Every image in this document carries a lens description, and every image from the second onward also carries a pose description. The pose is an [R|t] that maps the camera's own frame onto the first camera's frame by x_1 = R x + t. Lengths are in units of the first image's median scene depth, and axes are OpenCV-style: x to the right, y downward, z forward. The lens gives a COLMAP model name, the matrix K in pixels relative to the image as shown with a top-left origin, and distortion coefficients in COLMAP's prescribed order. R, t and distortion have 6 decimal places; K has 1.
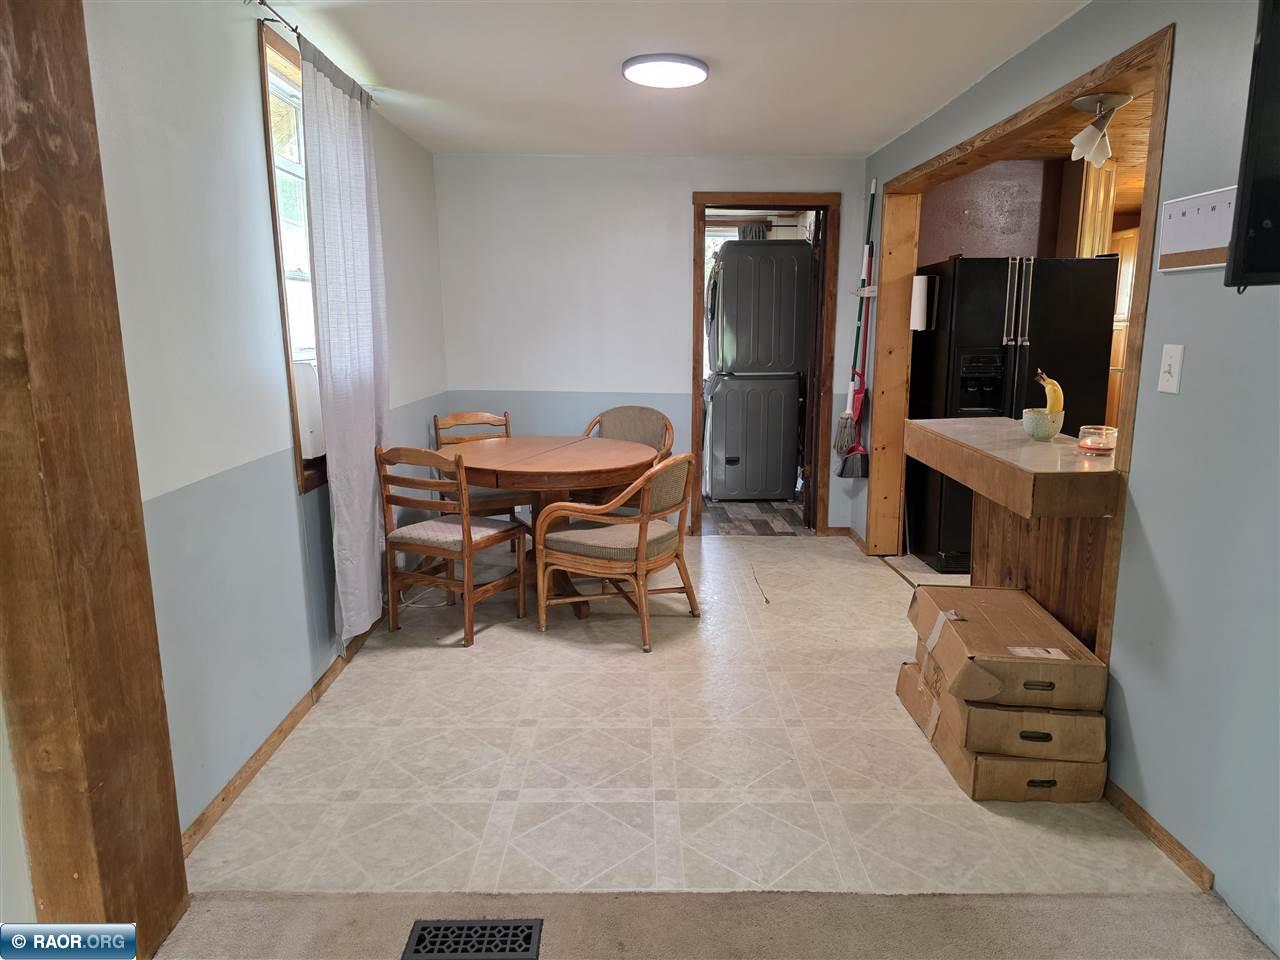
lens RADIAL K [[870.1, 0, 638.9], [0, 870.1, 484.4], [0, 0, 1]] dist [0.023851, -0.018094]
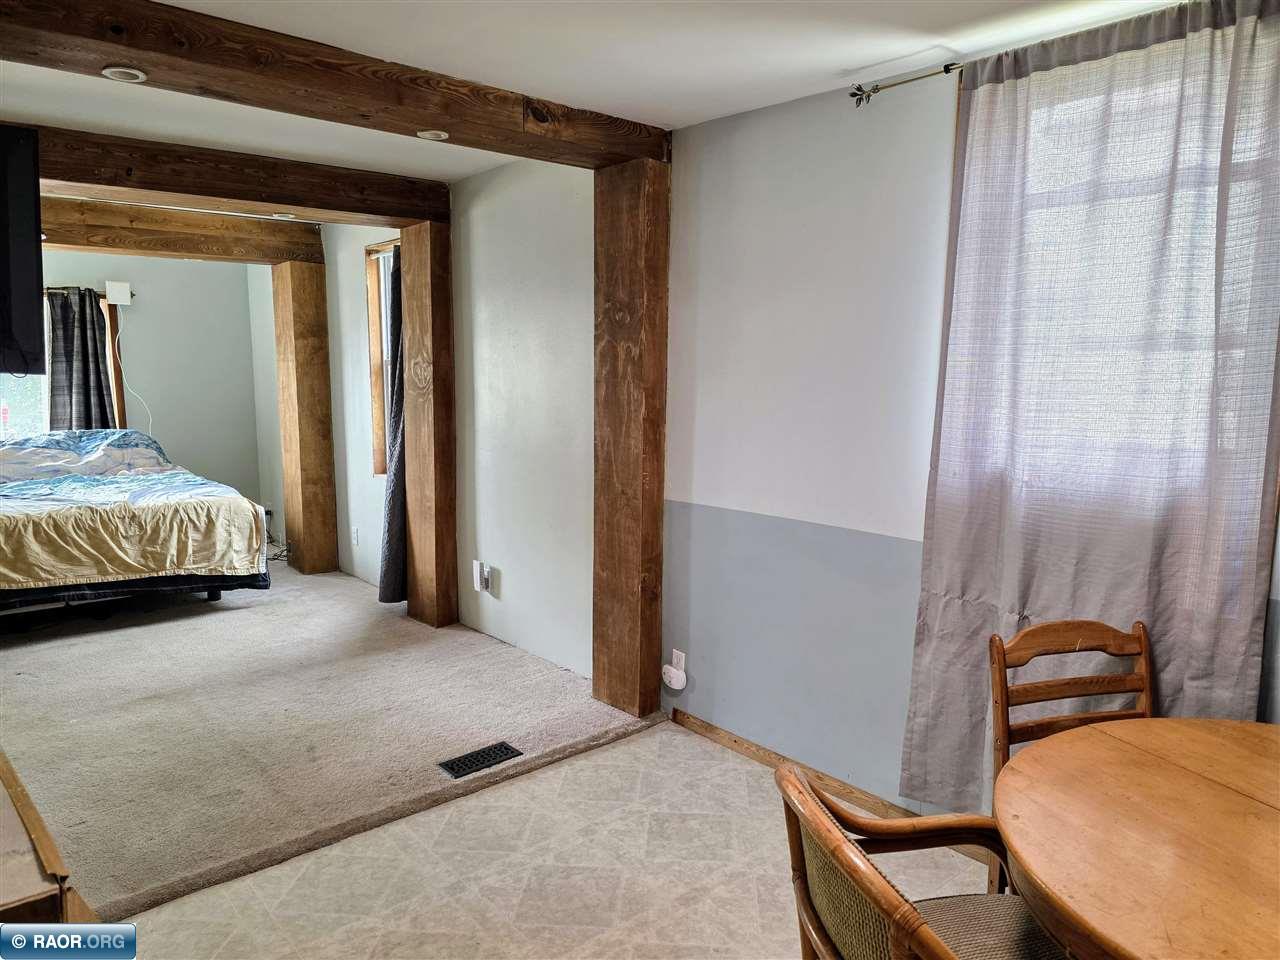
lens RADIAL K [[870.1, 0, 640.4], [0, 870.1, 479.0], [0, 0, 1]] dist [0.023851, -0.018094]
pose [[-0.750965, 0.084645, -0.654895, 0.766310], [-0.131269, 0.952822, 0.273677, -0.598011], [0.647163, 0.291489, -0.704425, 2.672030]]
